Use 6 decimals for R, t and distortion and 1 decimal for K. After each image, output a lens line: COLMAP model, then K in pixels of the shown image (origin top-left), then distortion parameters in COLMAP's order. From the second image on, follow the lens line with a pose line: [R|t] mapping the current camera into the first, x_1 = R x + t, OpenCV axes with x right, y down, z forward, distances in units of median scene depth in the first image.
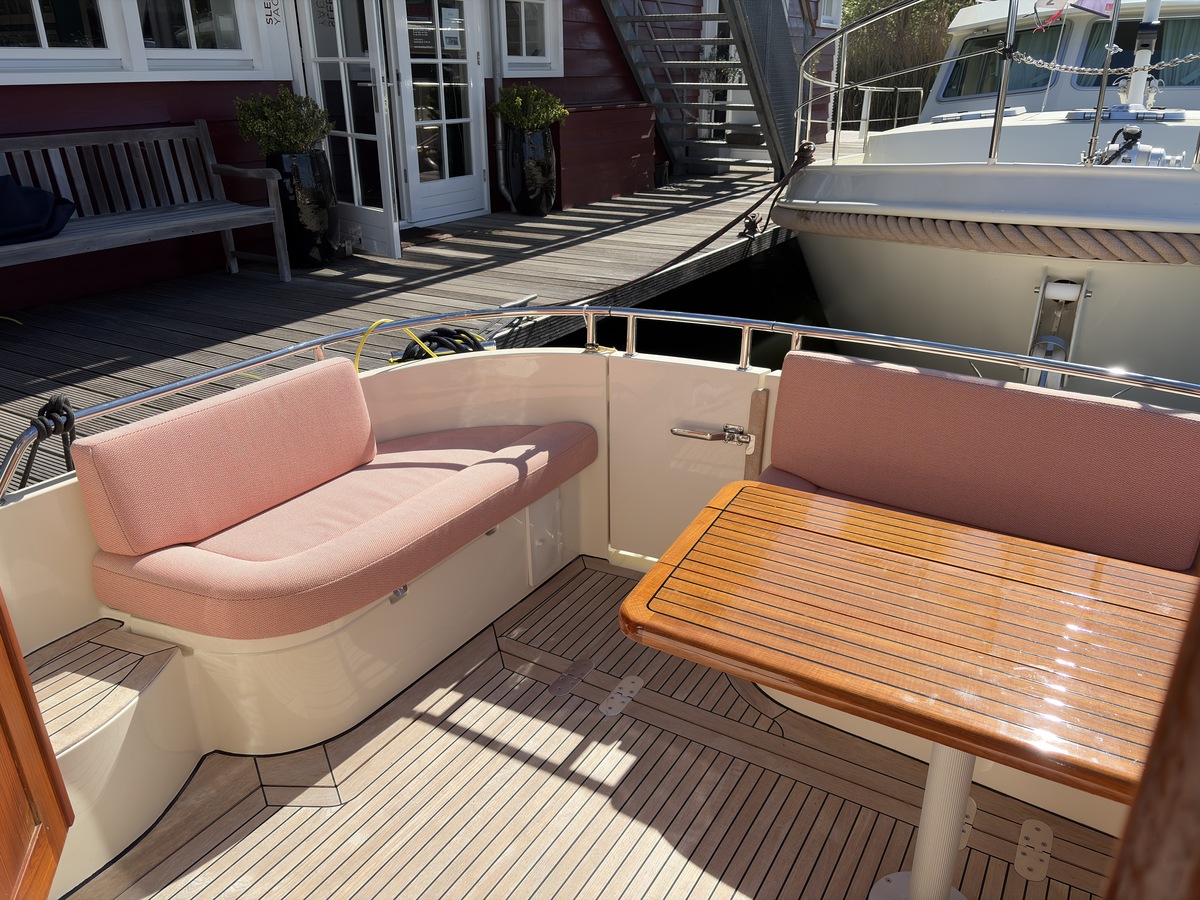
lens RADIAL K [[896.3, 0, 600.0], [0, 896.3, 450.0], [0, 0, 1]] dist [0.046106, -0.042298]
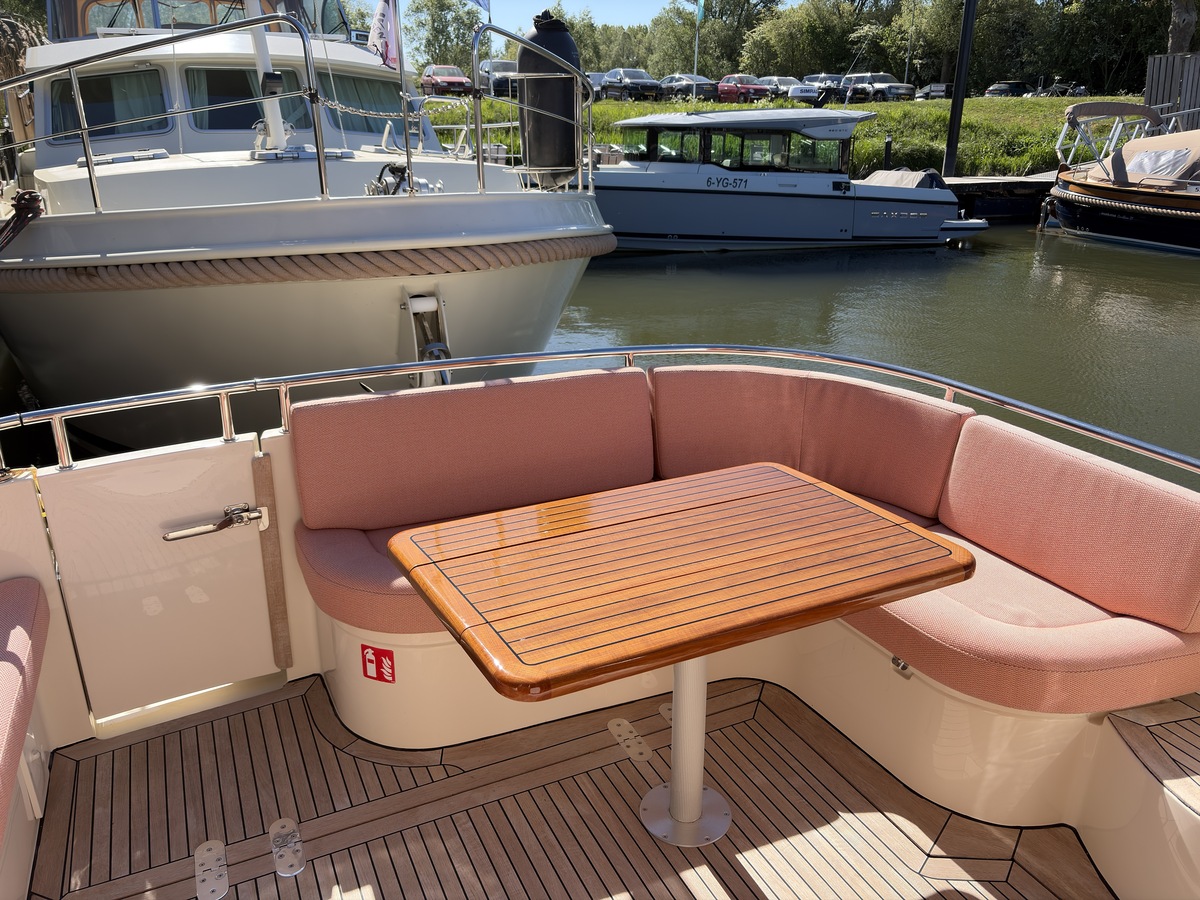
lens RADIAL K [[901.8, 0, 600.0], [0, 901.8, 450.0], [0, 0, 1]] dist [0.009736, 0.004800]
pose [[0.554321, -0.280163, 0.783733, -0.117733], [0.313336, 0.942612, 0.115340, -0.024608], [-0.771070, 0.181636, 0.610295, 0.065534]]
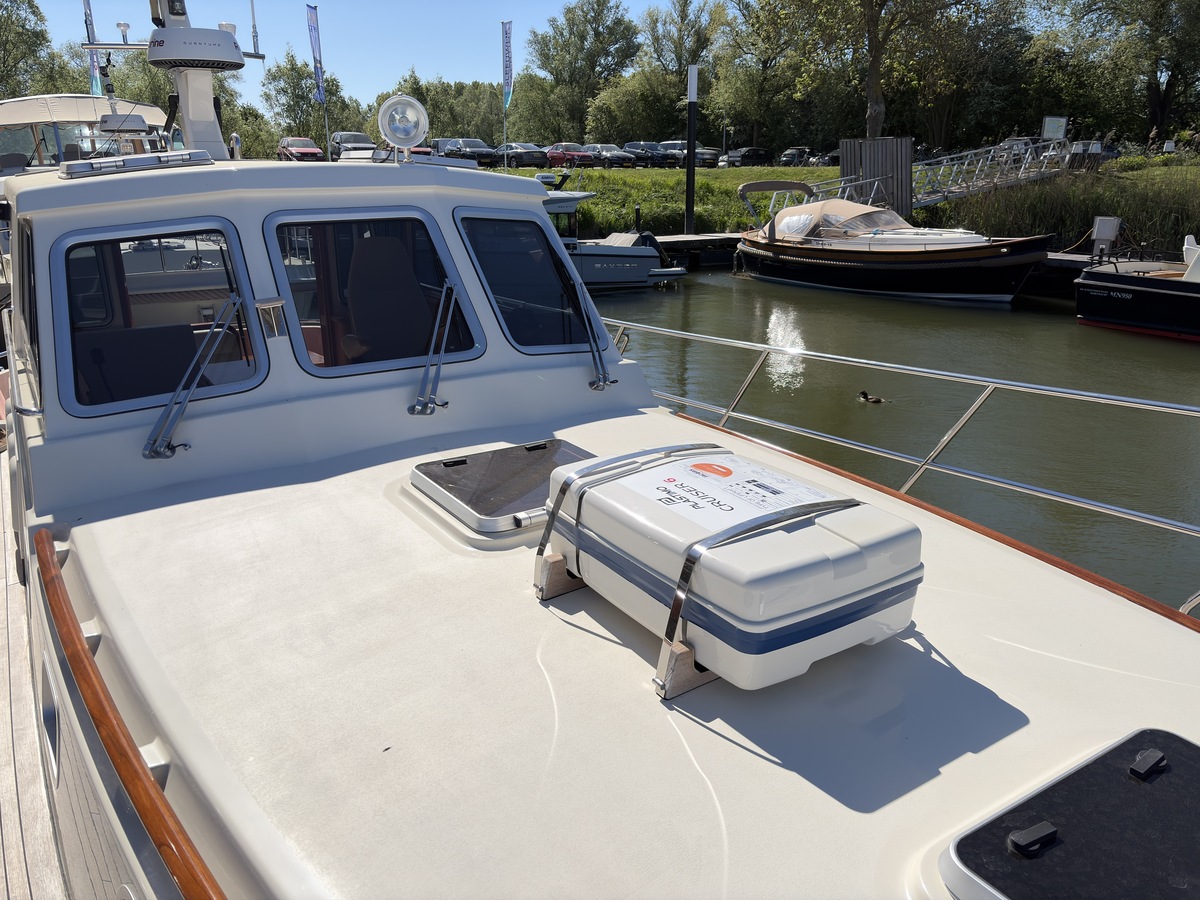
lens RADIAL K [[911.7, 0, 591.8], [0, 911.7, 462.3], [0, 0, 1]] dist [0.046744, -0.042588]
pose [[0.456752, -0.269743, 0.847713, -0.678252], [0.346104, 0.931726, 0.109994, 0.173731], [-0.819506, 0.243157, 0.518927, -0.649529]]
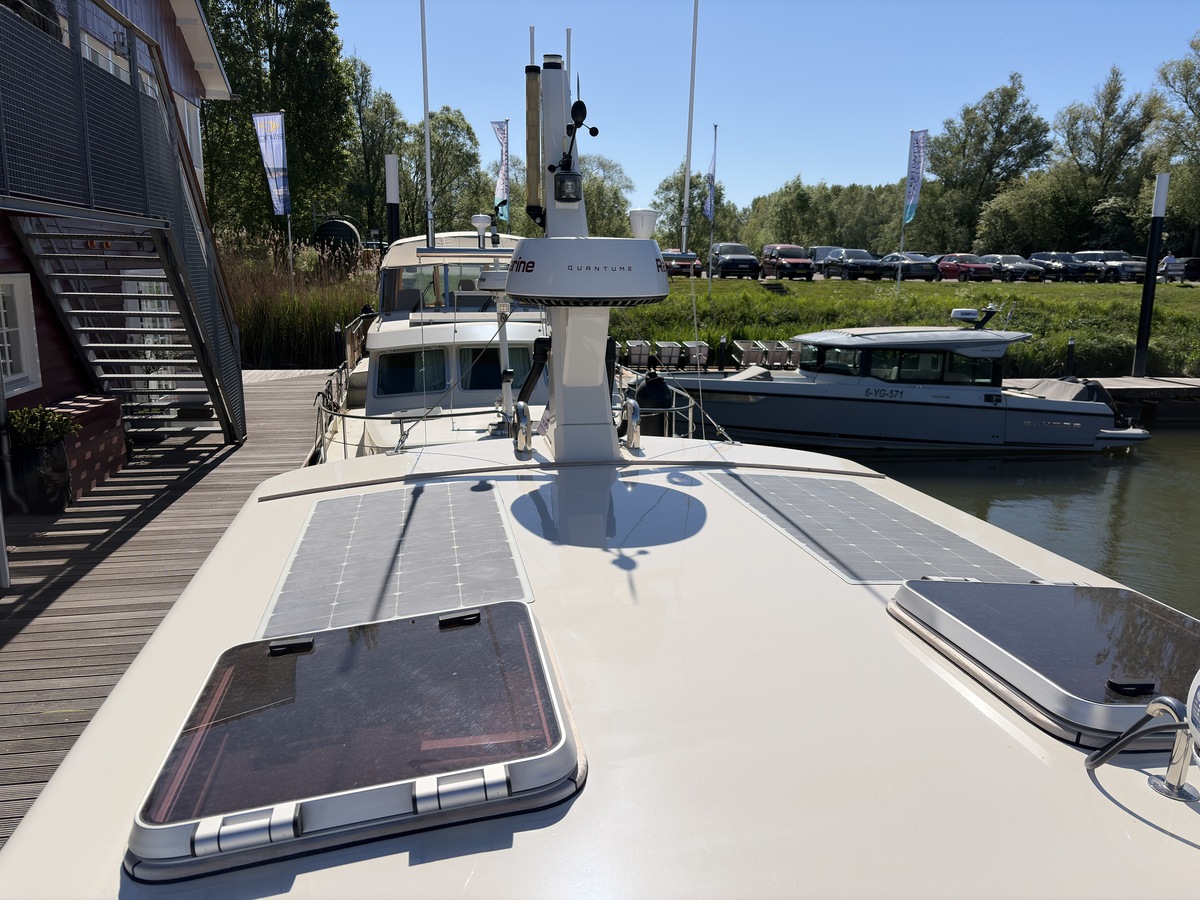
lens RADIAL K [[898.0, 0, 597.1], [0, 898.0, 486.7], [0, 0, 1]] dist [0.018696, -0.008450]
pose [[0.751211, -0.148606, 0.643116, -0.324127], [0.244932, 0.967521, -0.062533, -0.069129], [-0.612936, 0.204496, 0.763211, -0.328840]]
